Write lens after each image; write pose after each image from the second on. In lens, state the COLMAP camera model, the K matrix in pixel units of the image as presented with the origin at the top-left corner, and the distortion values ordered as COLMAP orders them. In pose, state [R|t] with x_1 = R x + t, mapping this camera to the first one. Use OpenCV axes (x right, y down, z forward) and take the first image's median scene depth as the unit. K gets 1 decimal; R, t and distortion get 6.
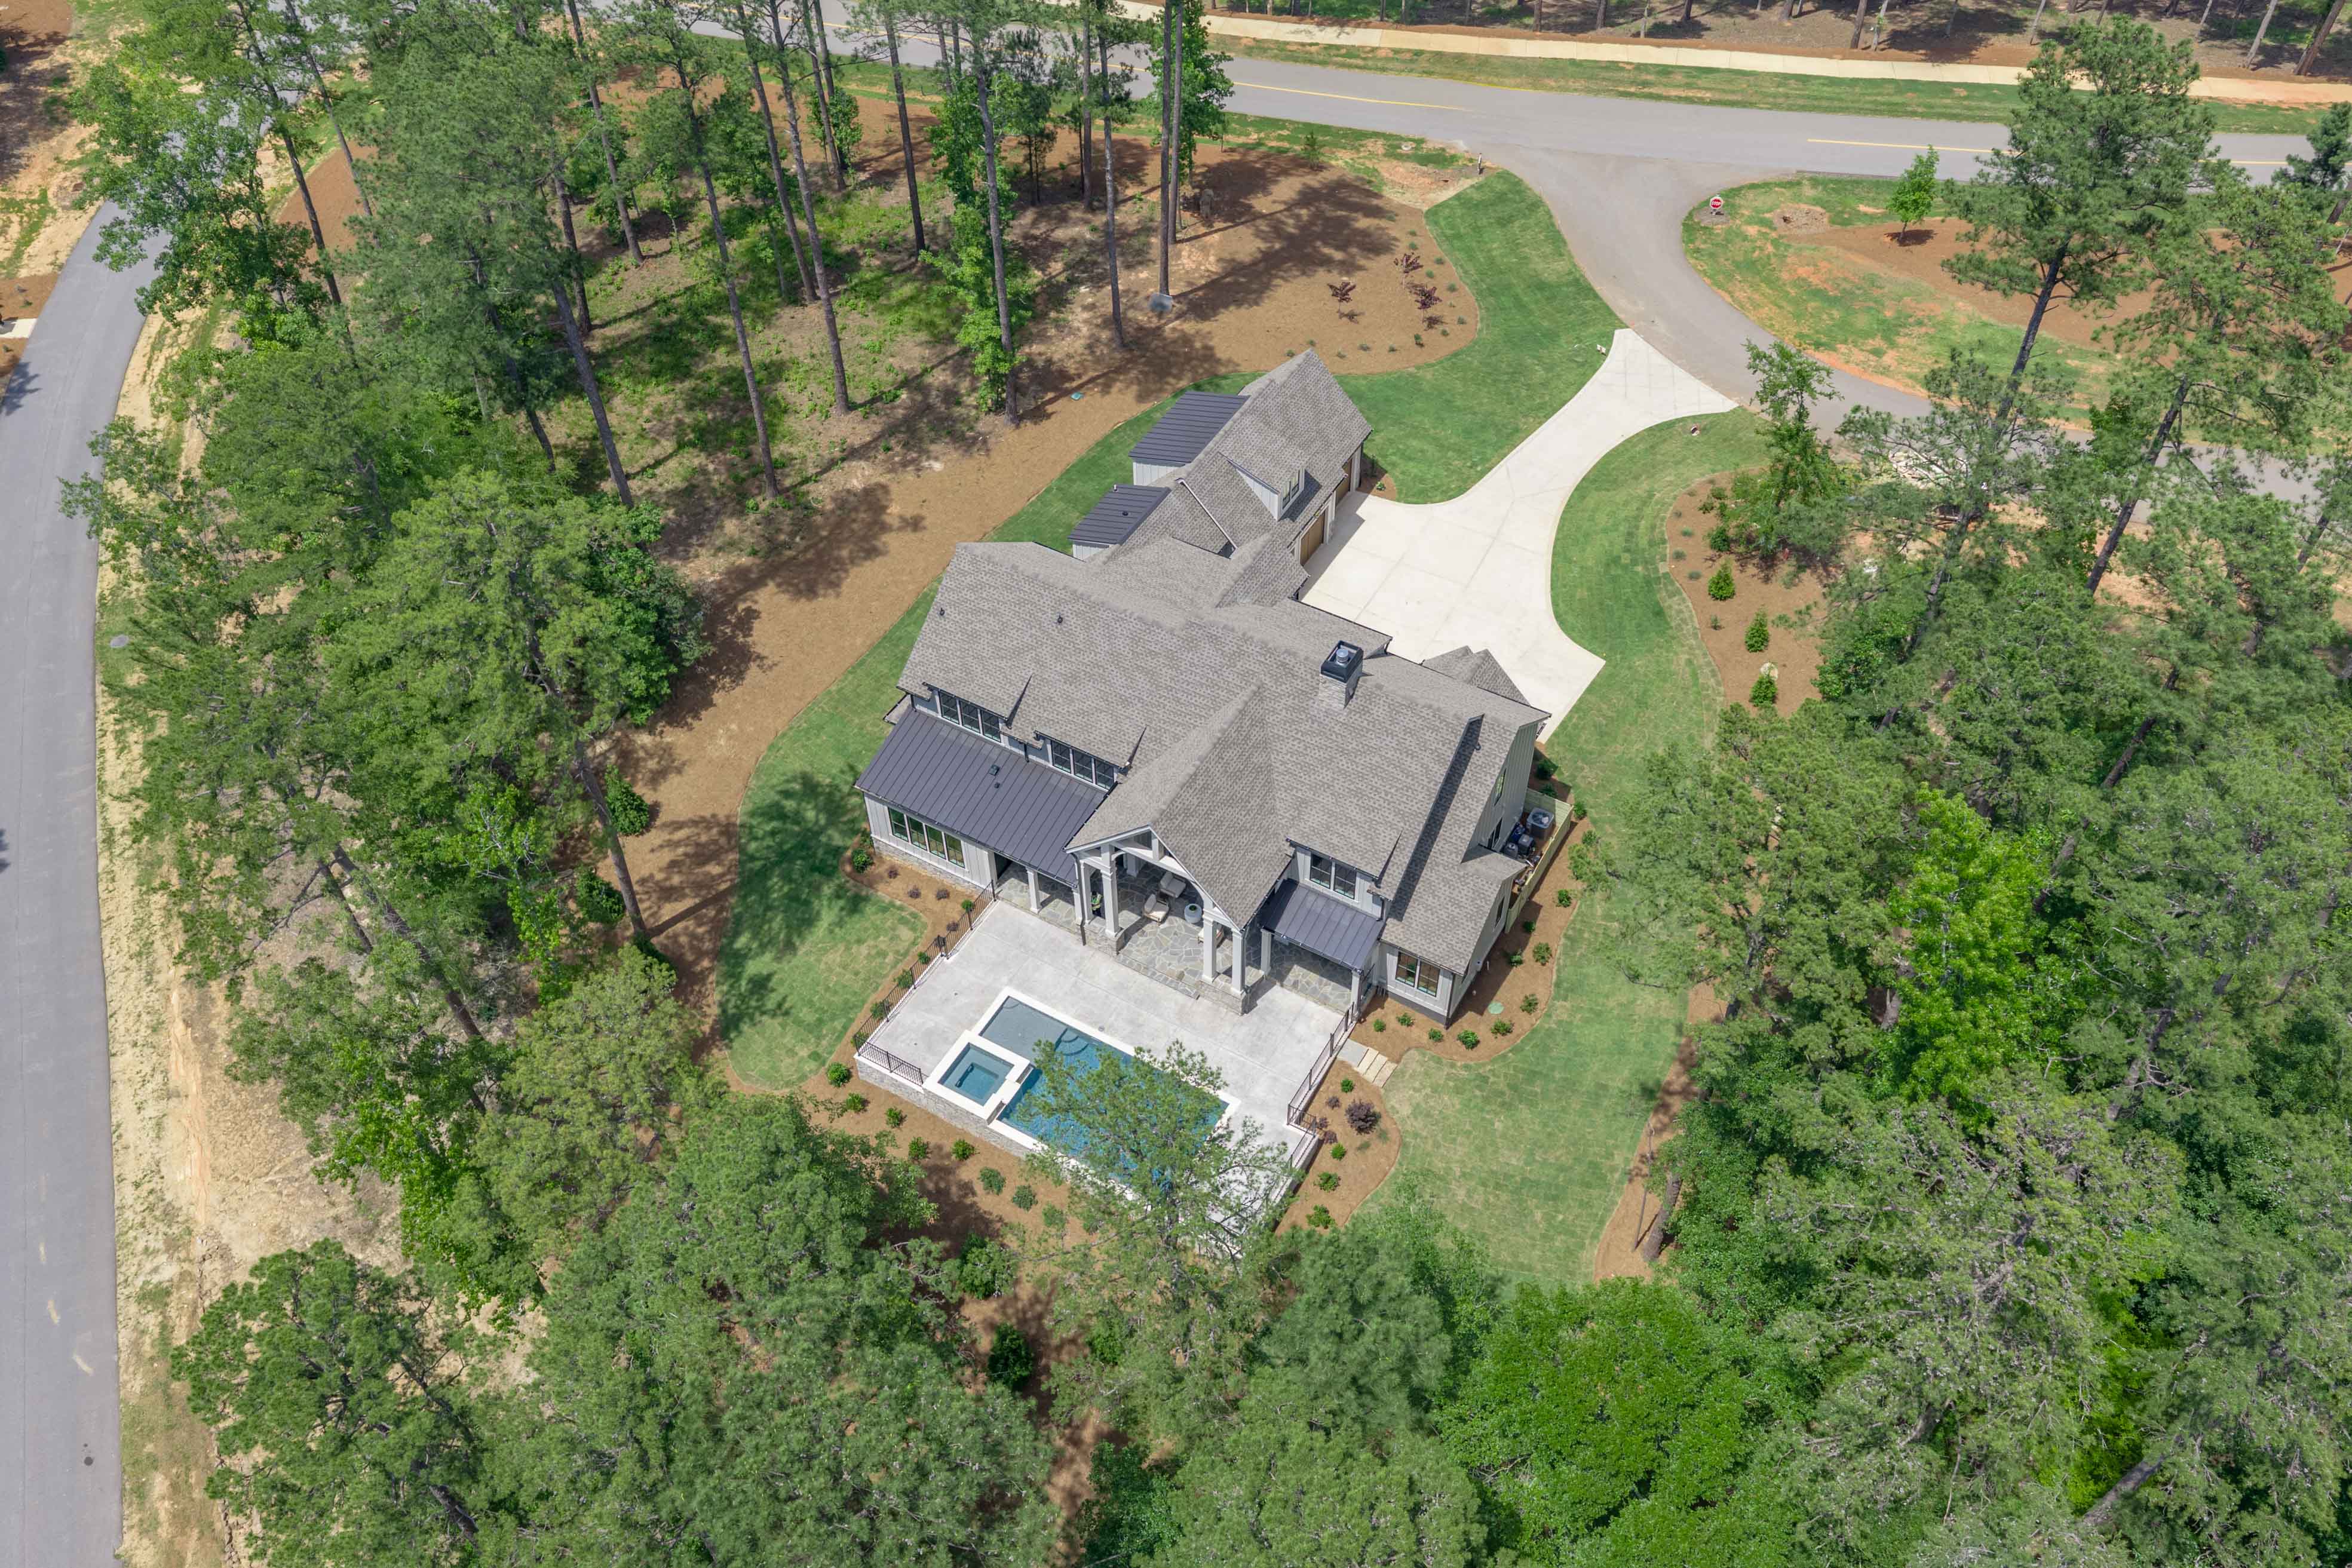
lens RADIAL K [[1954.2, 0, 1178.8], [0, 1954.2, 776.0], [0, 0, 1]] dist [0.018625, -0.039941]
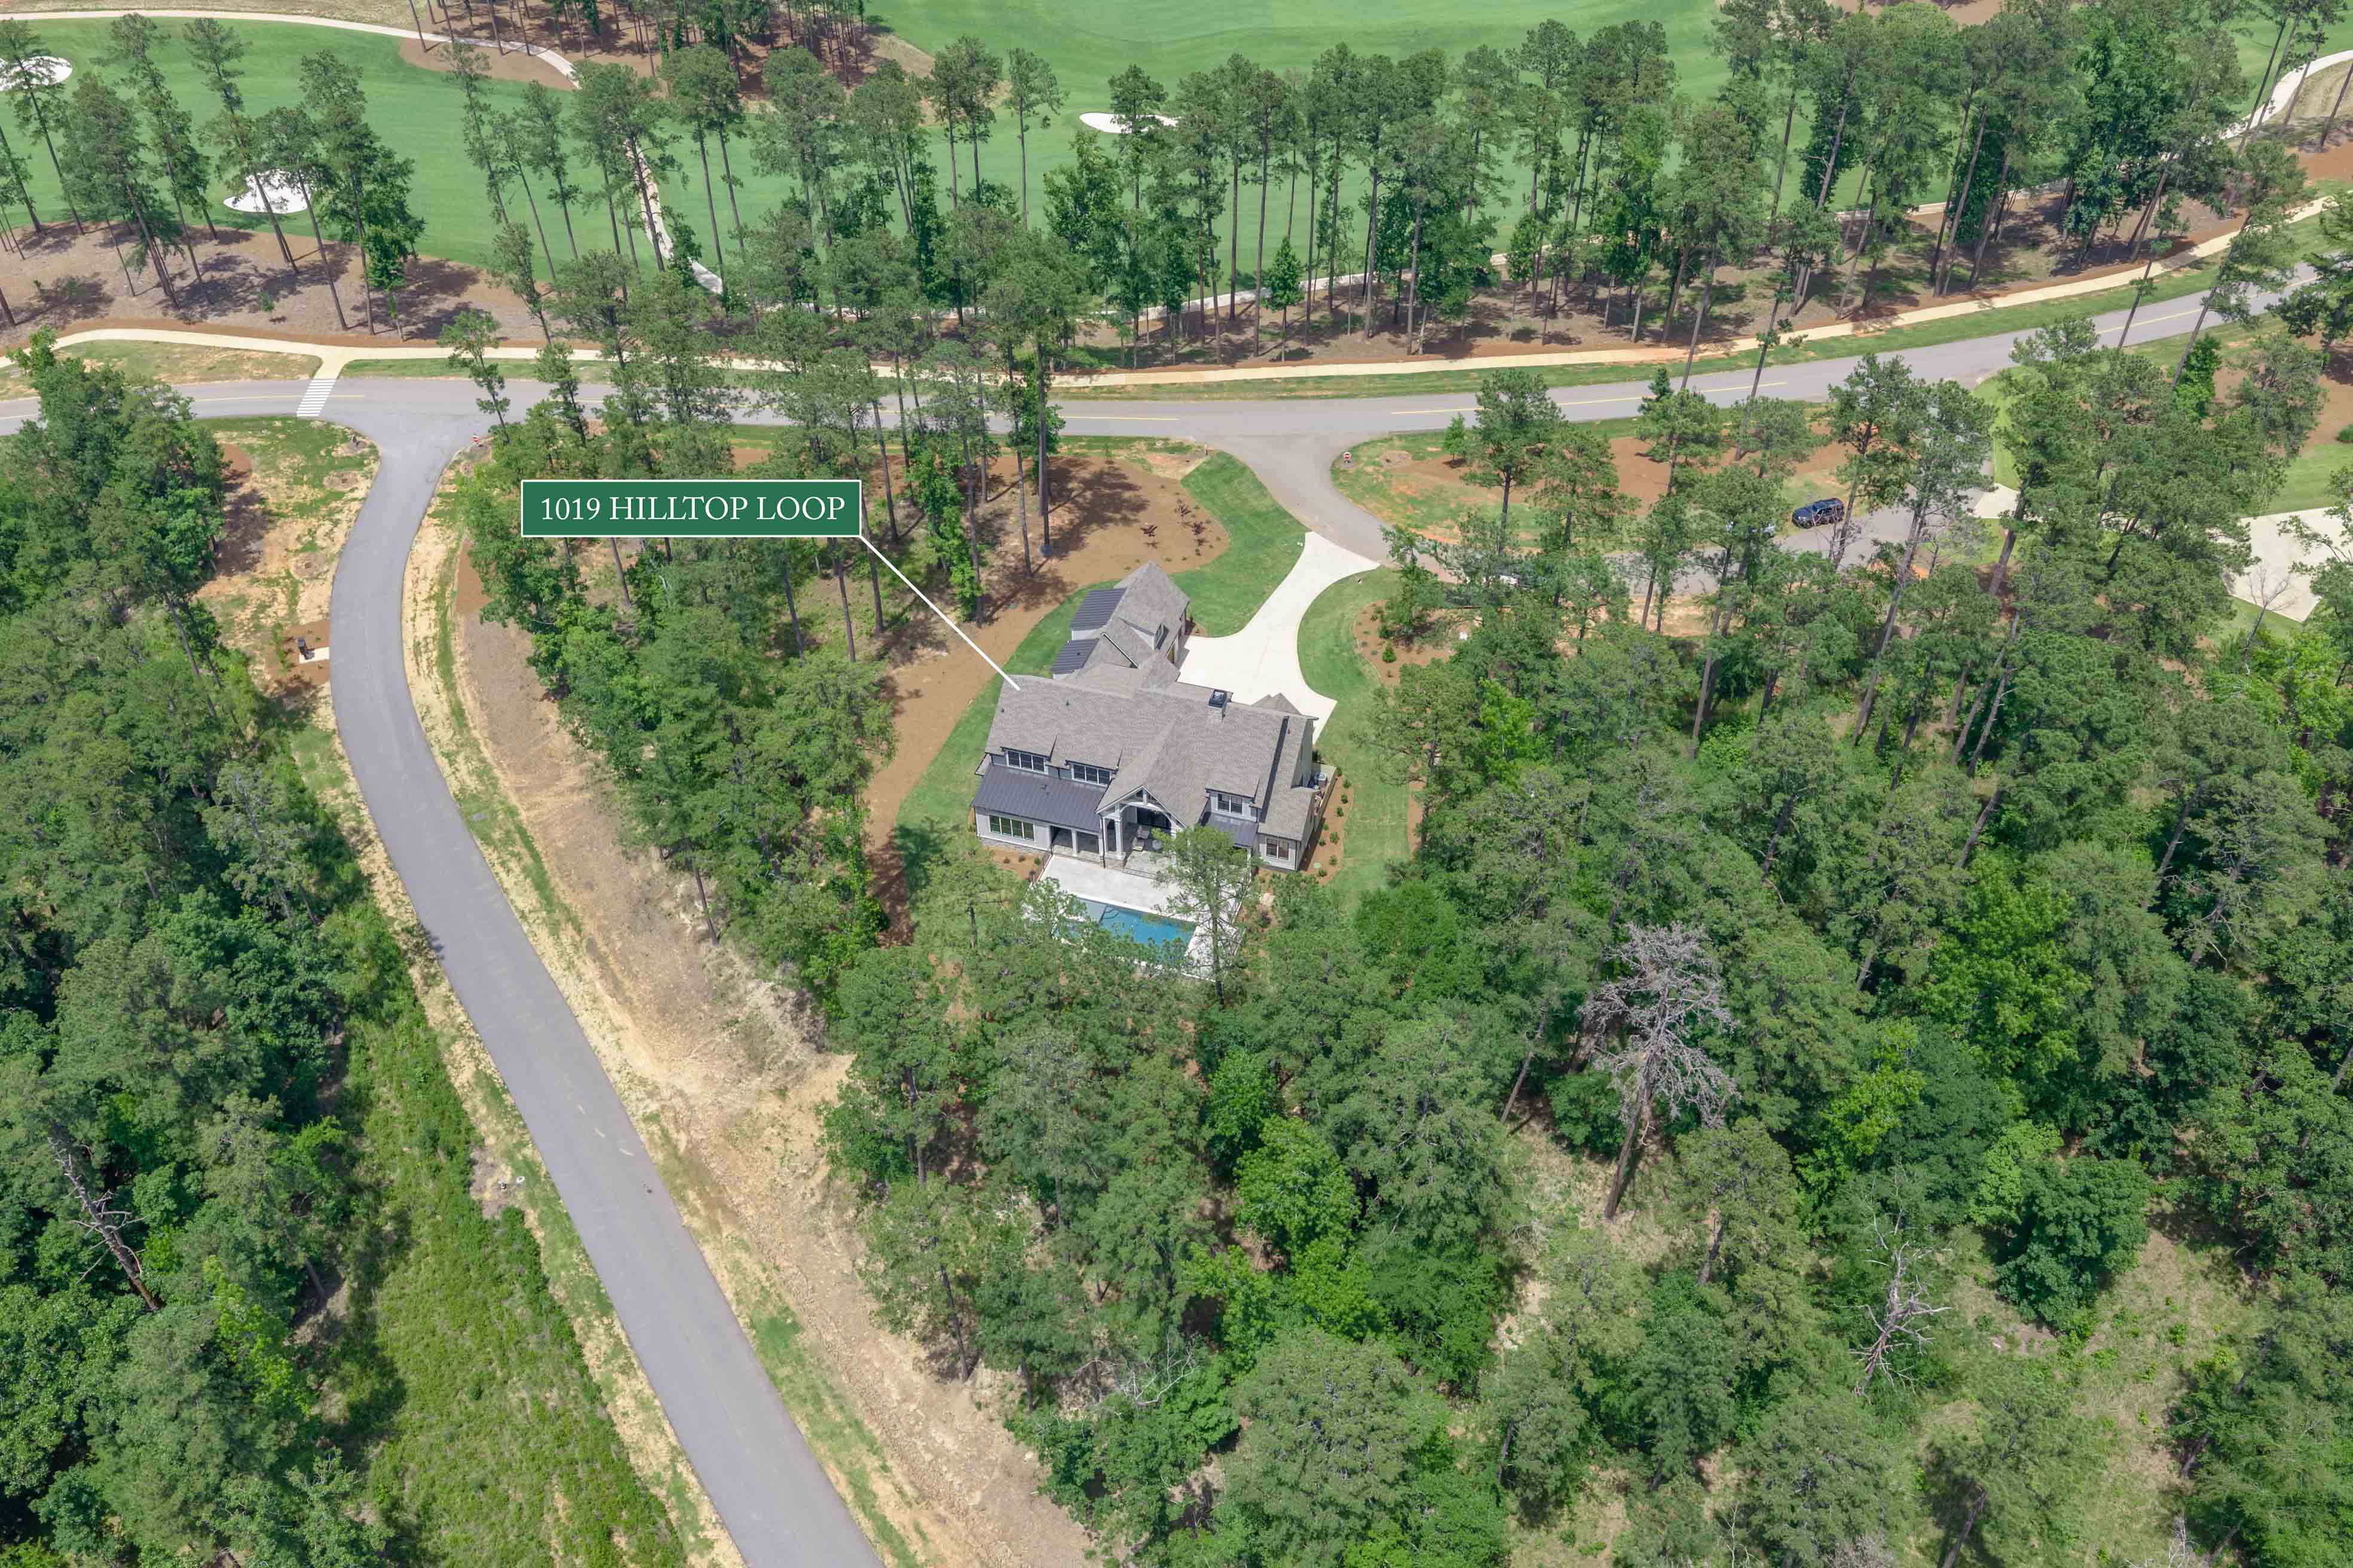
lens RADIAL K [[1955.0, 0, 1179.3], [0, 1955.0, 776.0], [0, 0, 1]] dist [0.018625, -0.039941]
pose [[0.976255, -0.139857, 0.165425, -0.227598], [0.160435, 0.979927, -0.118338, 0.191223], [-0.145554, 0.142068, 0.979097, -0.731630]]
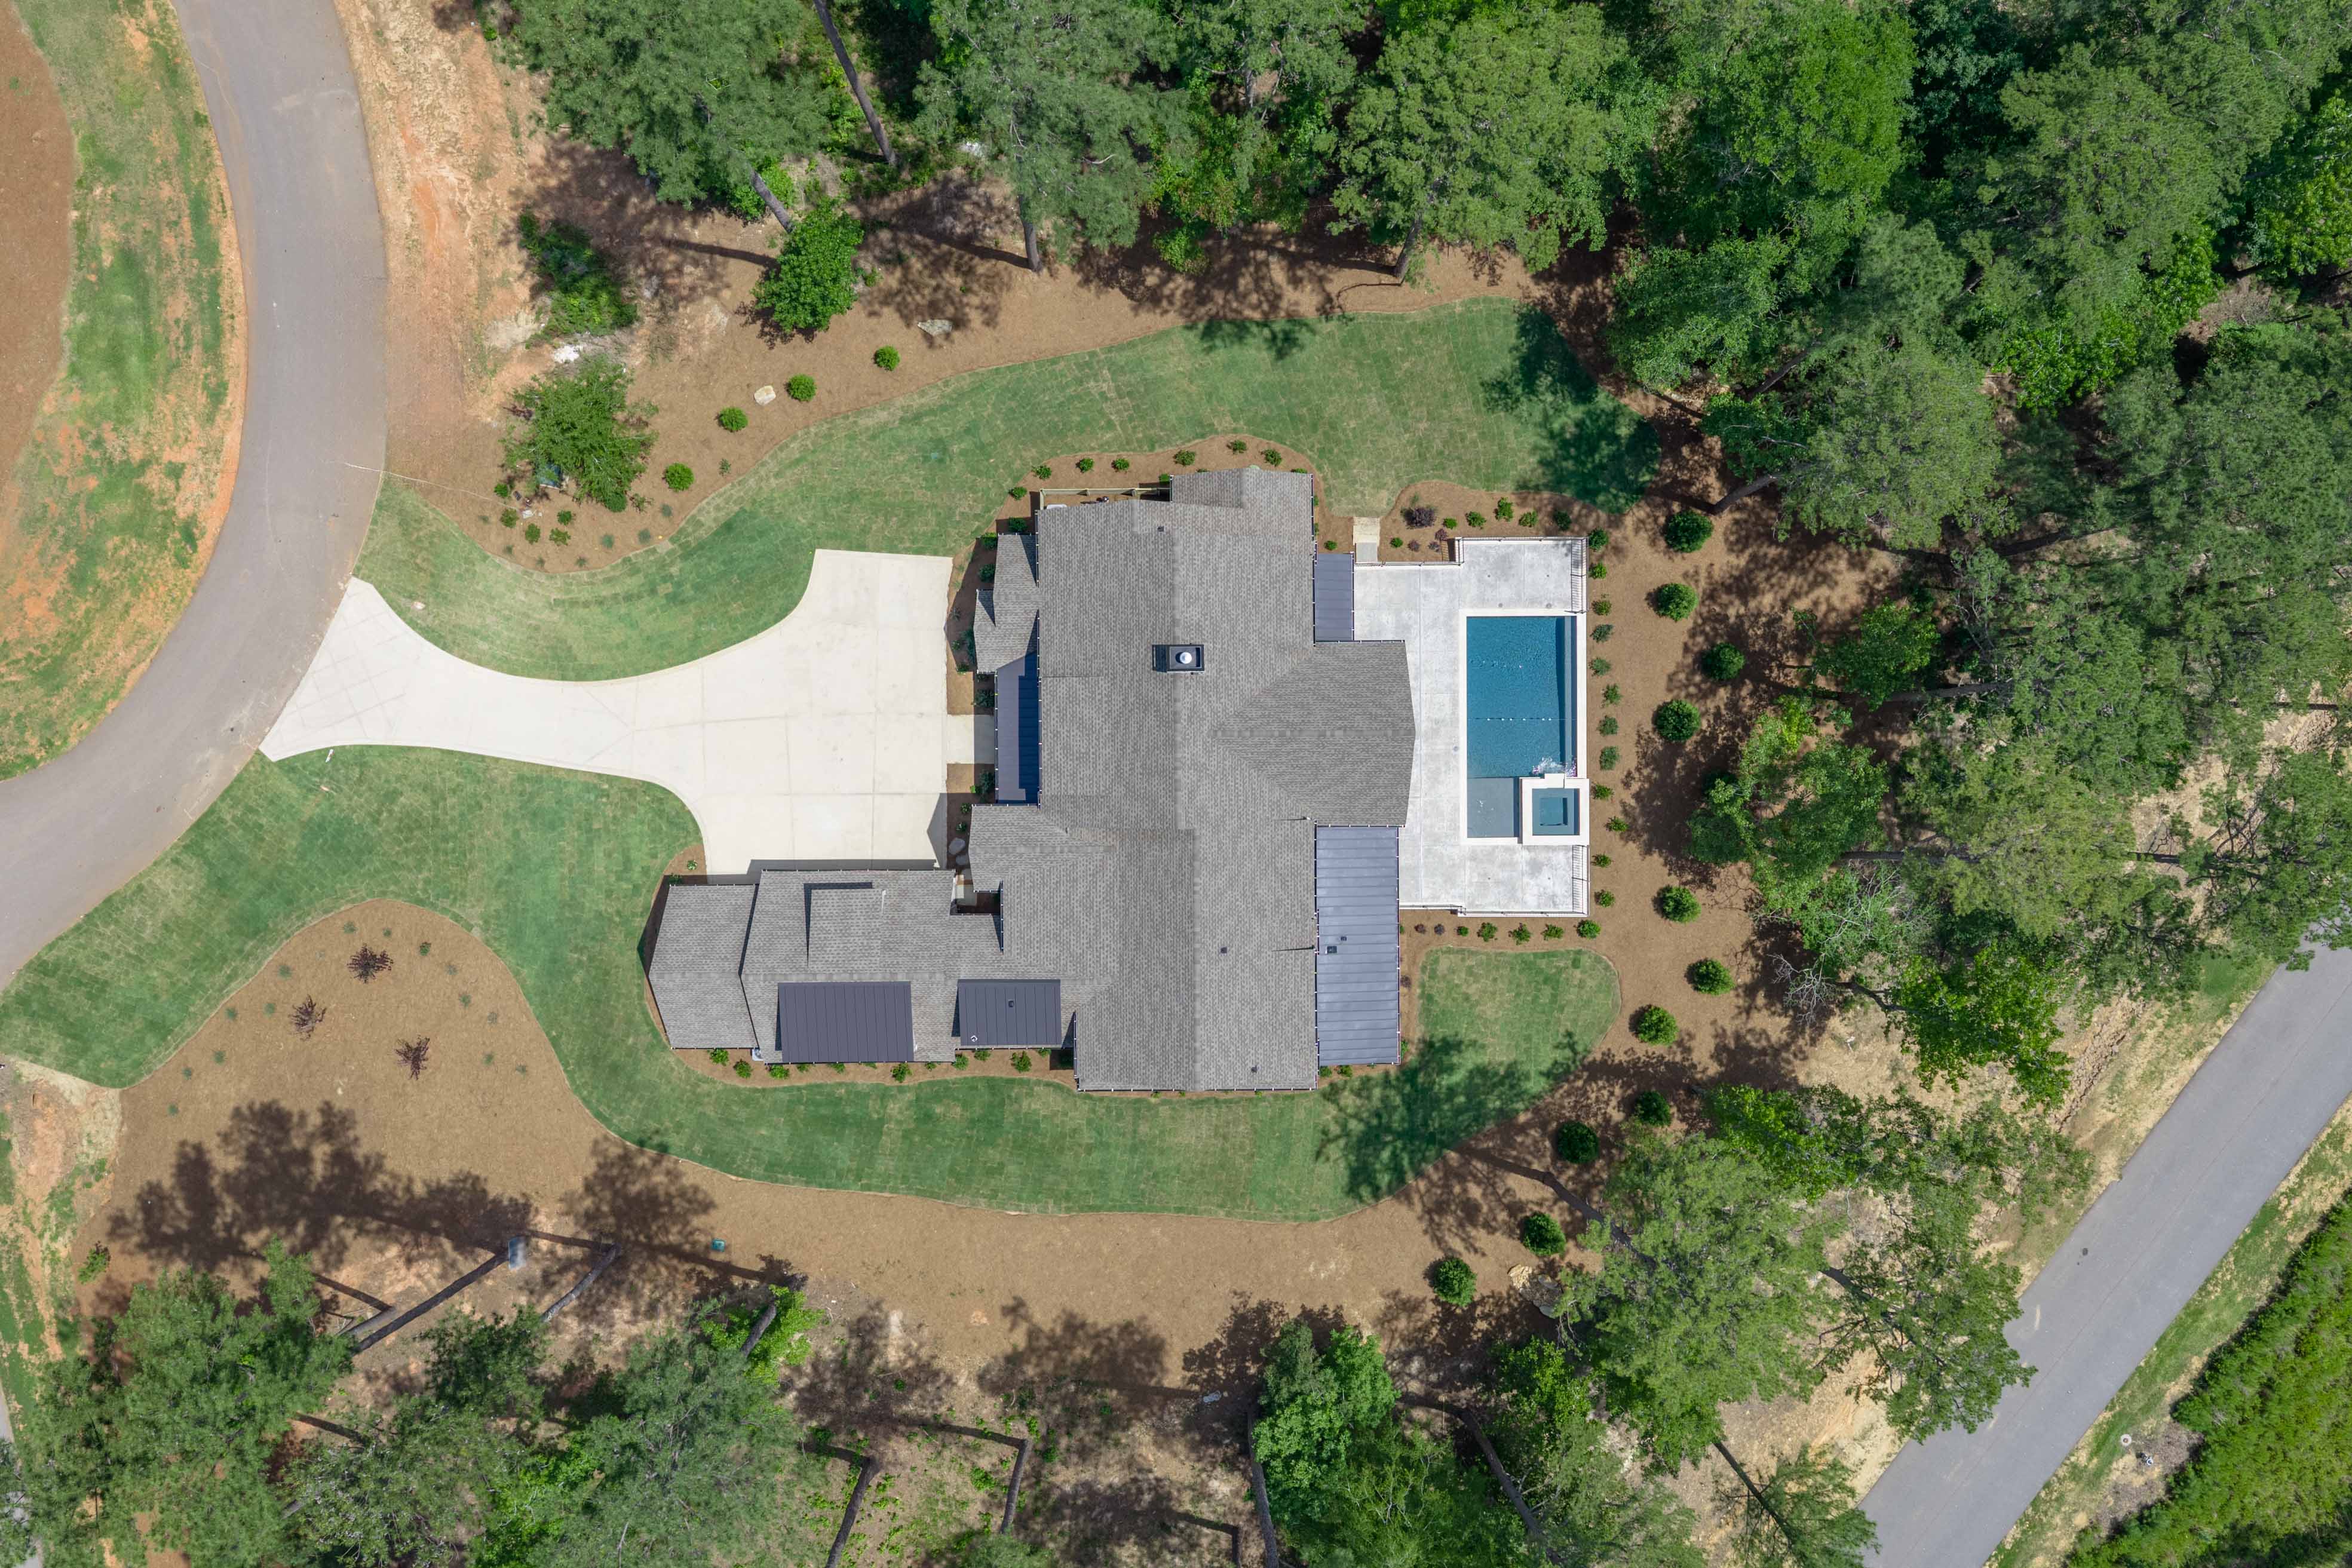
lens RADIAL K [[1954.2, 0, 1178.8], [0, 1954.2, 776.0], [0, 0, 1]] dist [0.018625, -0.039941]
pose [[-0.509021, -0.860735, 0.005705, 0.018785], [0.649283, -0.379604, 0.659039, -0.583779], [-0.565093, 0.339169, 0.752087, 0.175397]]
